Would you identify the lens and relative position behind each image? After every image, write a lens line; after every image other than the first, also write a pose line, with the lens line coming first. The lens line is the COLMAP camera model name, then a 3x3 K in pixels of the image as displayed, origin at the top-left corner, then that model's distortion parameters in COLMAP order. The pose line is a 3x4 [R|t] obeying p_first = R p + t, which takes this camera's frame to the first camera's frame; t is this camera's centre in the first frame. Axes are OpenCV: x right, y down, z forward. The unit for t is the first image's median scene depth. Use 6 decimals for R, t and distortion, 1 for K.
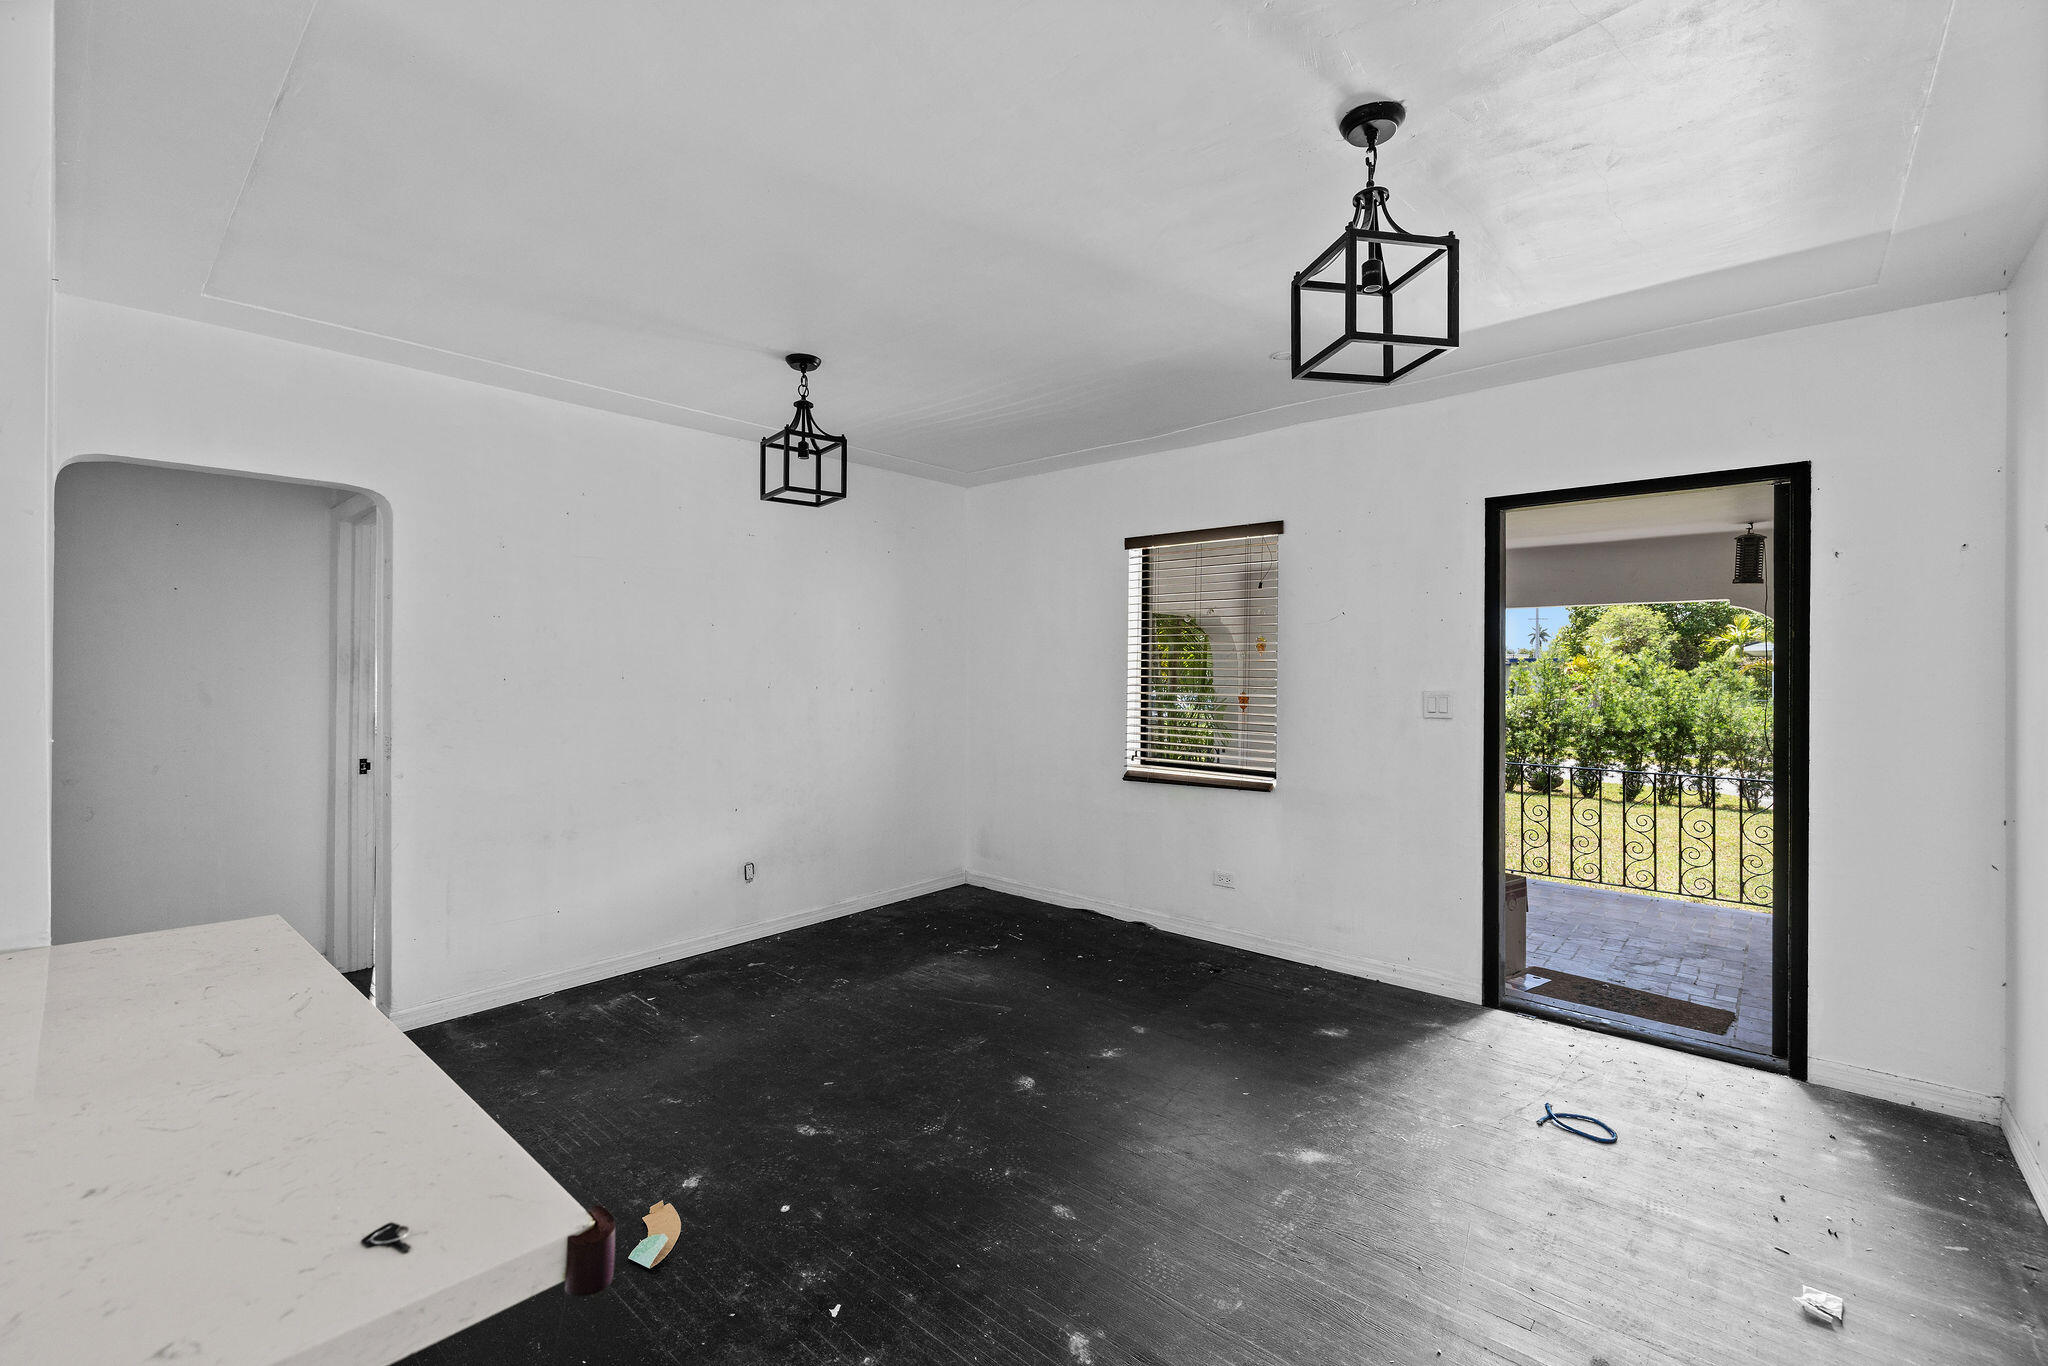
lens RADIAL K [[859.5, 0, 1017.6], [0, 859.5, 668.4], [0, 0, 1]] dist [0.000580, -0.000041]
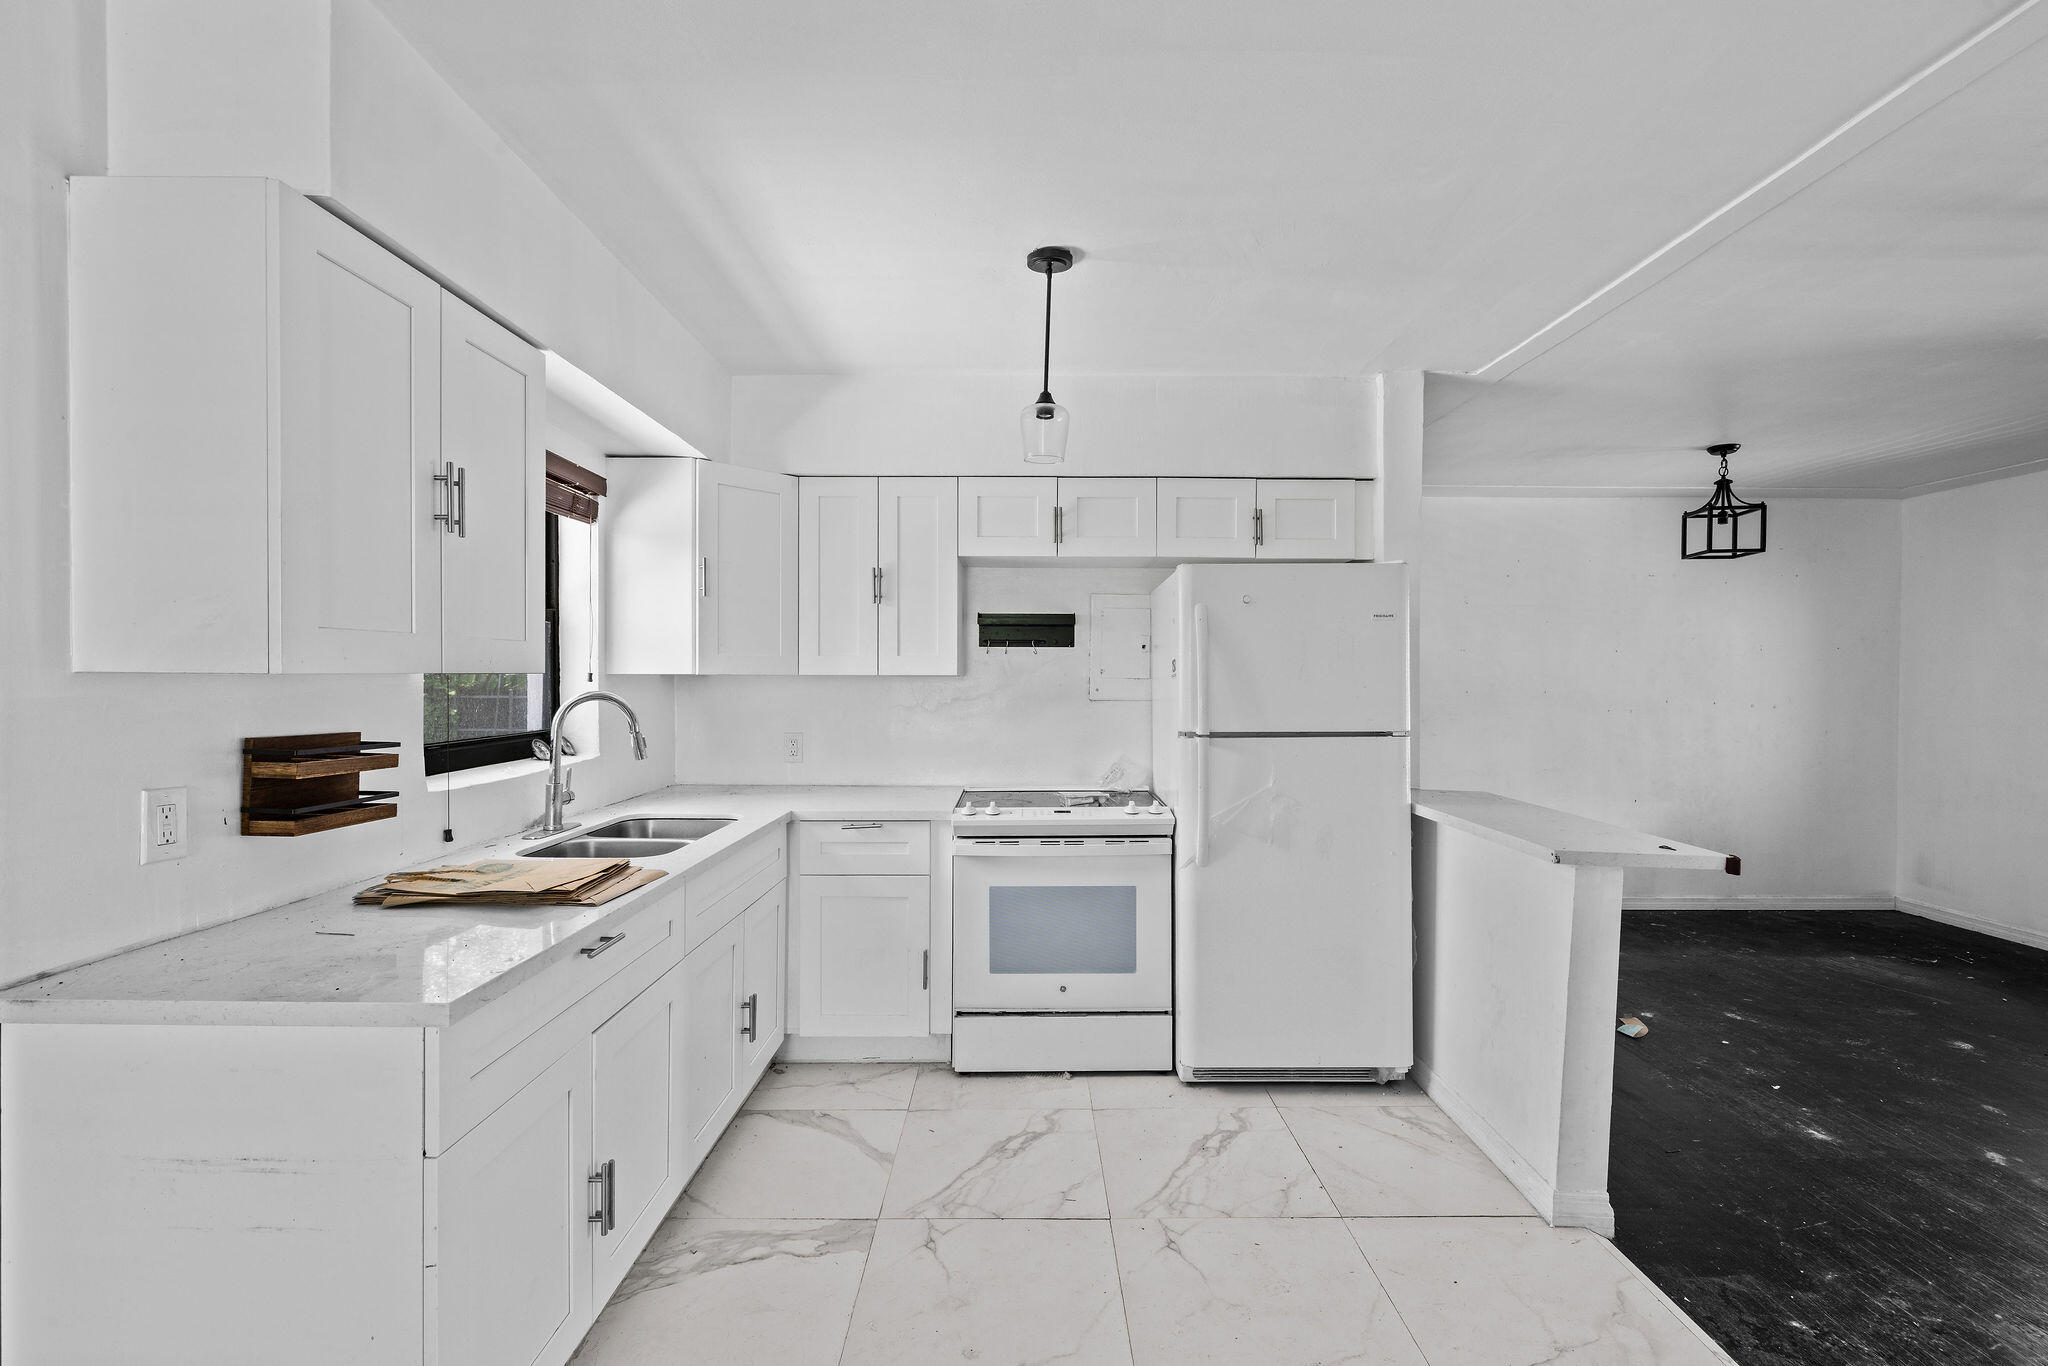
lens RADIAL K [[895.9, 0, 1024.0], [0, 895.9, 683.0], [0, 0, 1]] dist [-0.000574, 0.000226]
pose [[0.671000, 0.009449, -0.741397, 0.045396], [-0.004070, 0.999951, 0.009060, -0.014355], [0.741446, -0.003062, 0.671005, -0.670863]]
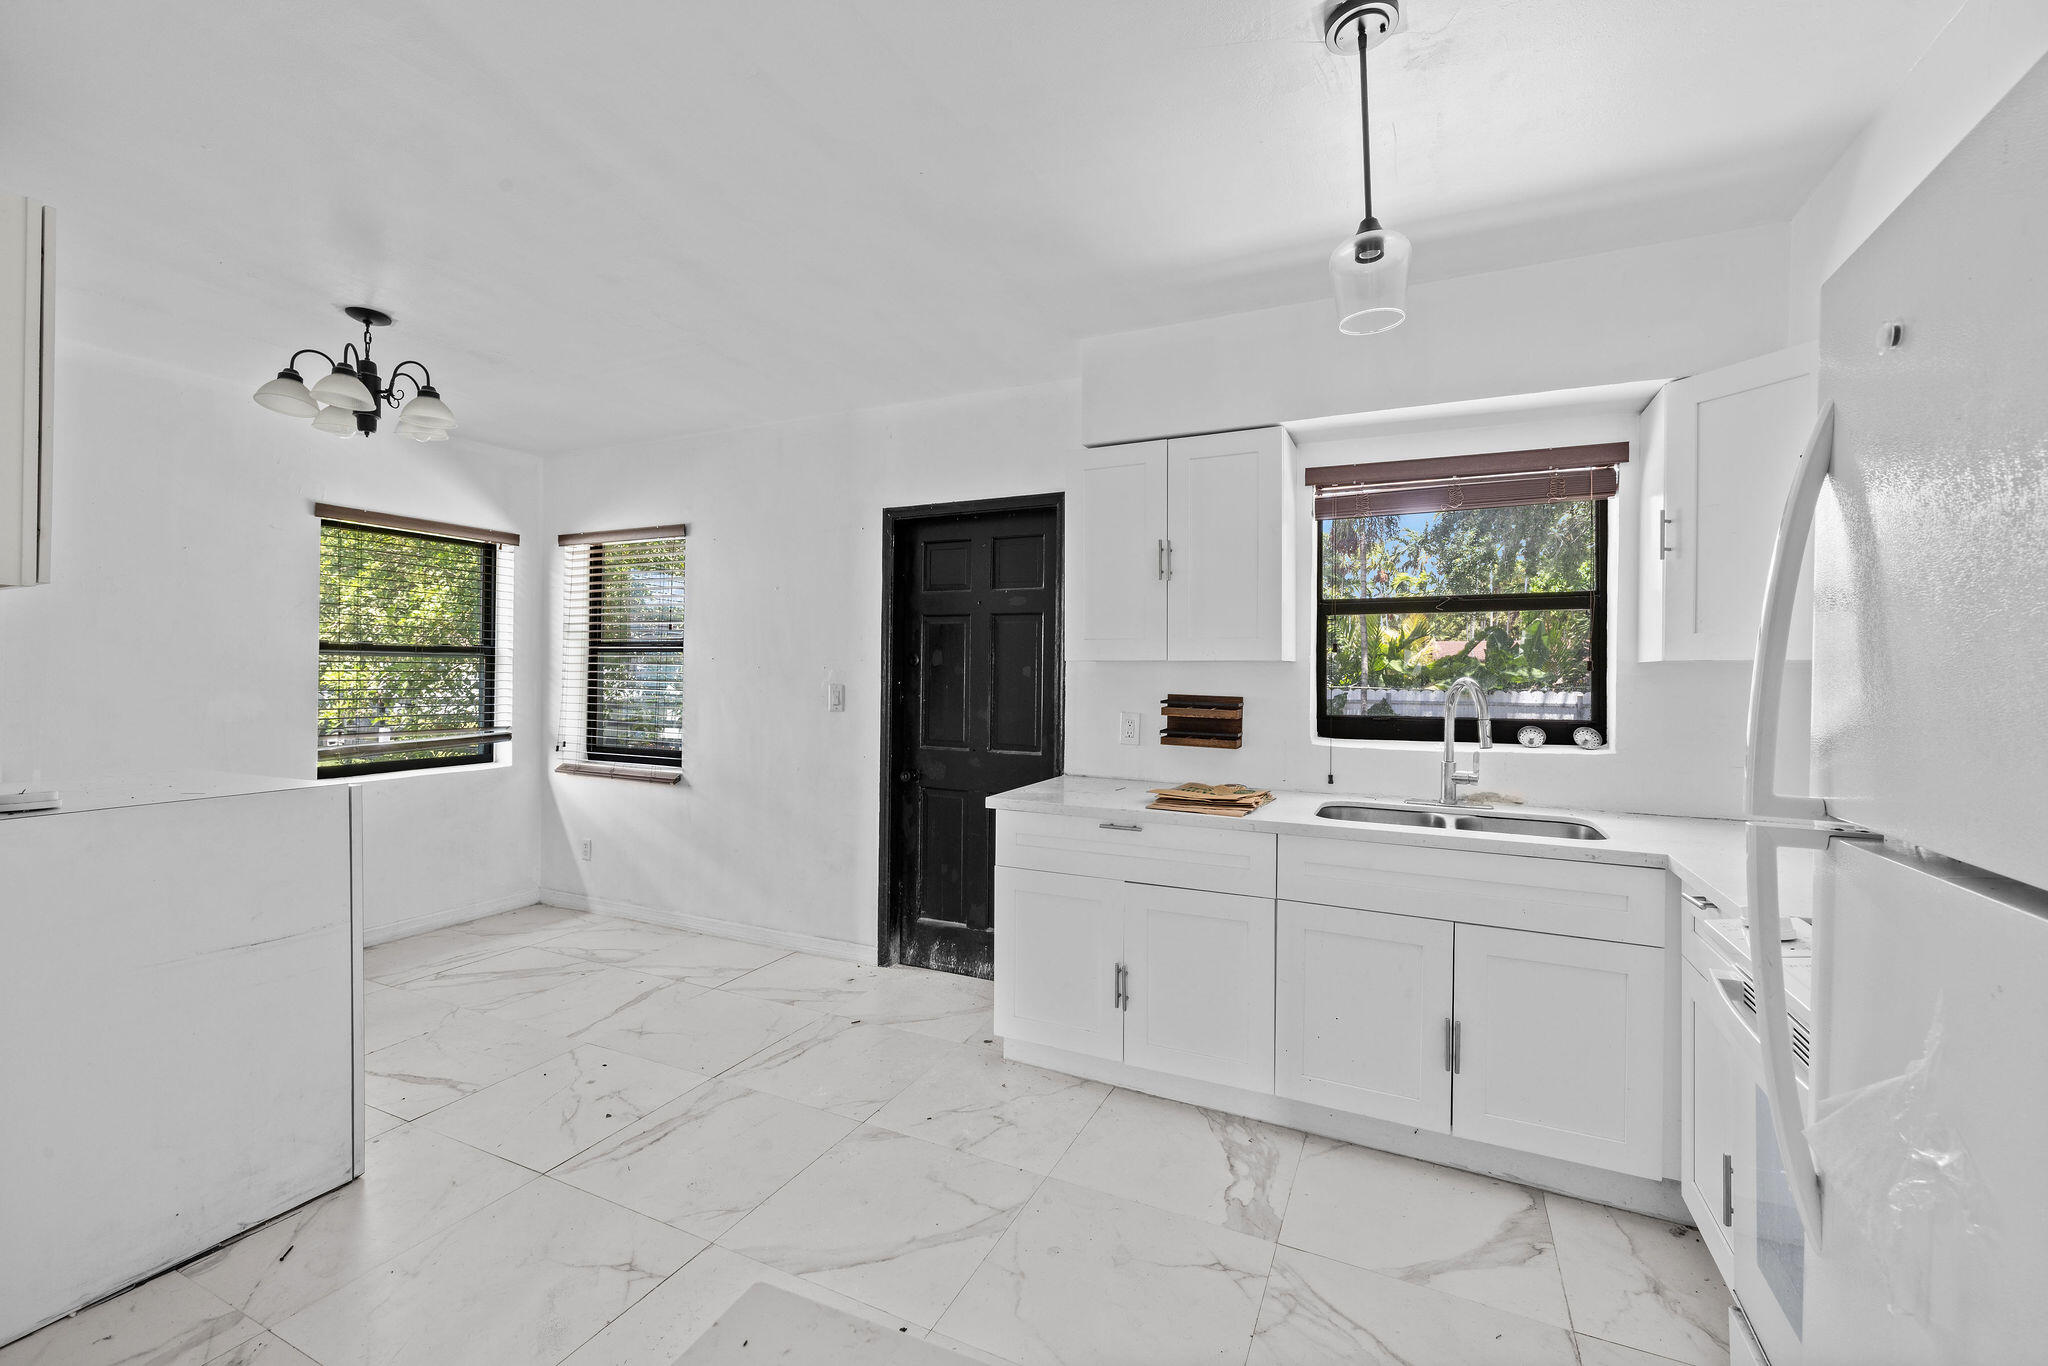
lens RADIAL K [[859.5, 0, 1017.6], [0, 859.5, 668.4], [0, 0, 1]] dist [0.000580, -0.000041]
pose [[-0.958789, -0.006444, -0.284045, -0.187013], [-0.005660, 0.999978, -0.003581, -0.001475], [0.284062, -0.001826, -0.958804, 0.259027]]
